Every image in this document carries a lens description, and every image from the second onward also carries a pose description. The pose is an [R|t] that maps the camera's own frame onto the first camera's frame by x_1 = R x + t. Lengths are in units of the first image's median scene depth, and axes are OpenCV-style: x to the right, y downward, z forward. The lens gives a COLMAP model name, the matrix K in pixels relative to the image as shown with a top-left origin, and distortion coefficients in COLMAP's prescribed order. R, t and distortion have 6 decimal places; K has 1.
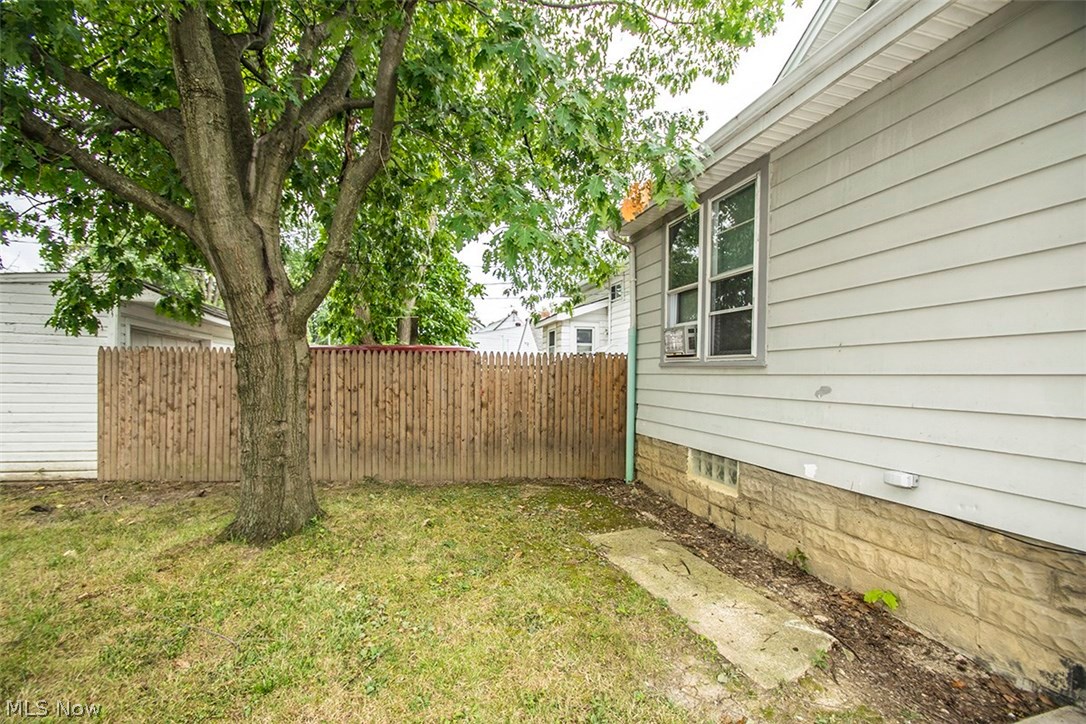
lens RADIAL K [[483.1, 0, 541.8], [0, 483.1, 371.4], [0, 0, 1]] dist [-0.001215, -0.000655]
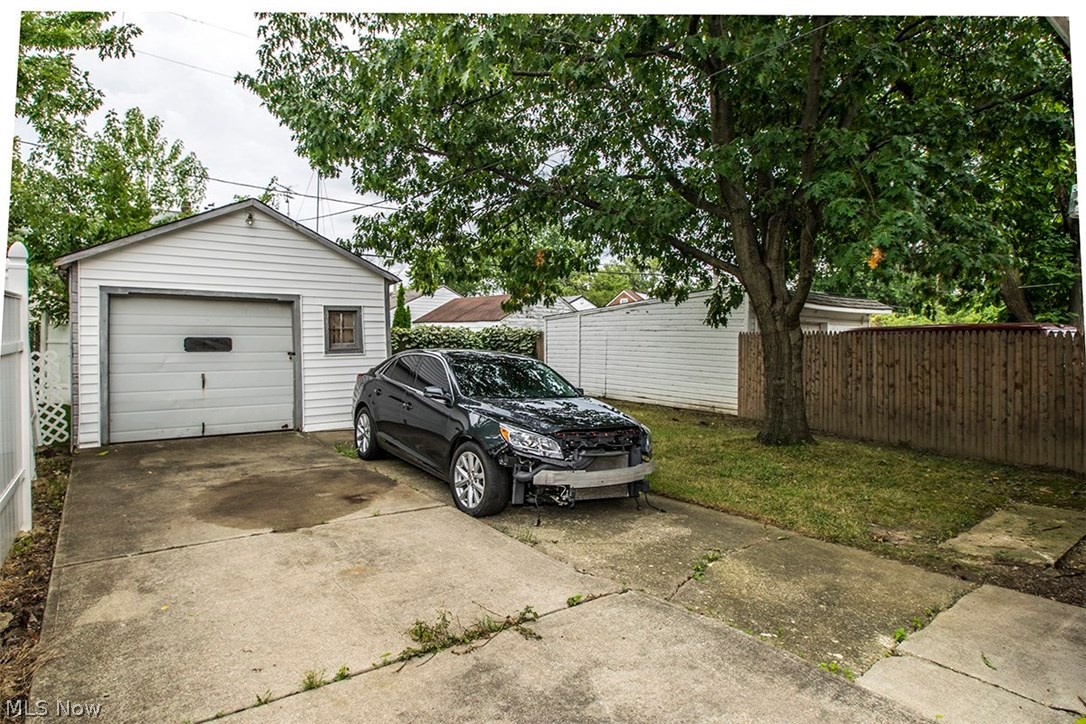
lens RADIAL K [[592.3, 0, 511.8], [0, 592.3, 331.5], [0, 0, 1]] dist [-0.015249, -0.010190]
pose [[0.344377, -0.017126, -0.938675, 0.639632], [-0.010200, 0.999706, -0.021982, -0.003710], [0.938776, 0.017144, 0.344102, -0.362134]]
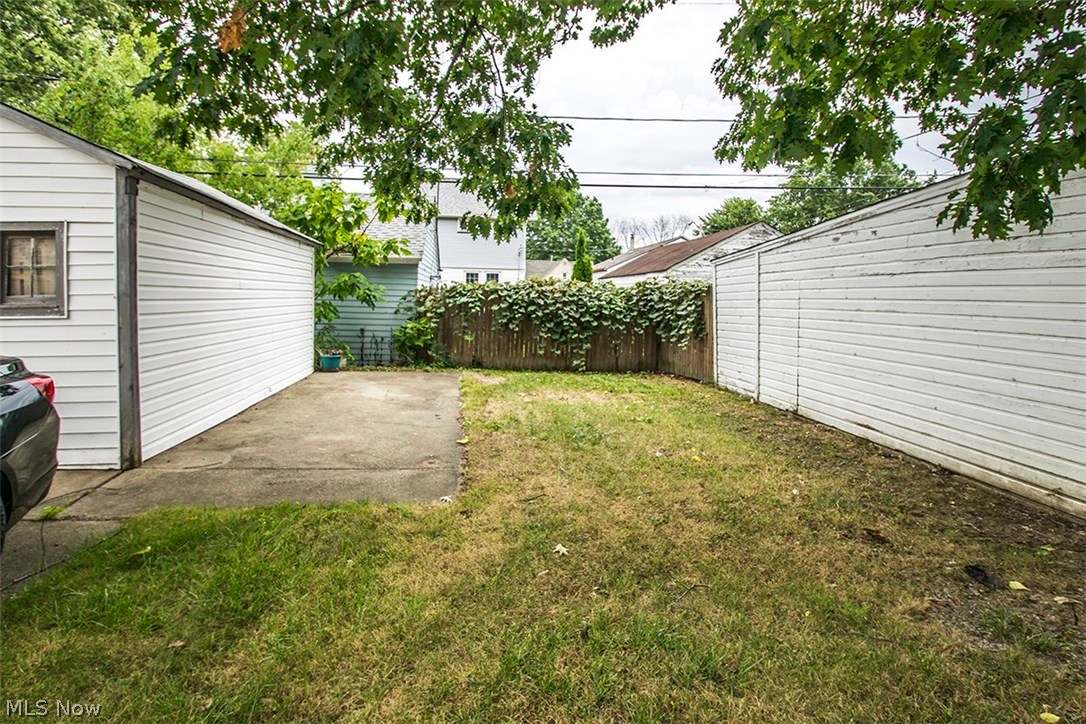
lens RADIAL K [[565.0, 0, 541.4], [0, 565.0, 285.9], [0, 0, 1]] dist [-0.003614, -0.000468]
pose [[-0.144398, -0.036383, -0.988851, -0.278288], [-0.017626, 0.999260, -0.034192, -0.002150], [0.989363, 0.012492, -0.144933, 0.477210]]
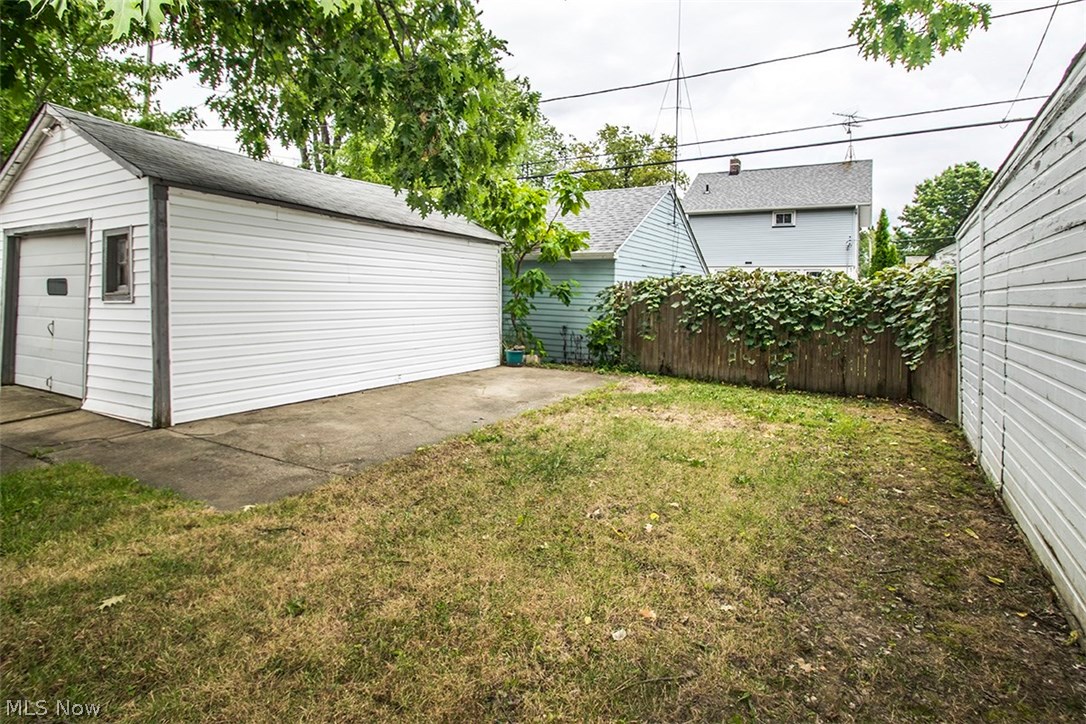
lens RADIAL K [[565.0, 0, 569.6], [0, 565.0, 300.7], [0, 0, 1]] dist [-0.003614, -0.000468]
pose [[-0.678074, -0.018606, -0.734758, -0.684857], [-0.026799, 0.999641, -0.000582, 0.003051], [0.734505, 0.019296, -0.678329, 0.876055]]
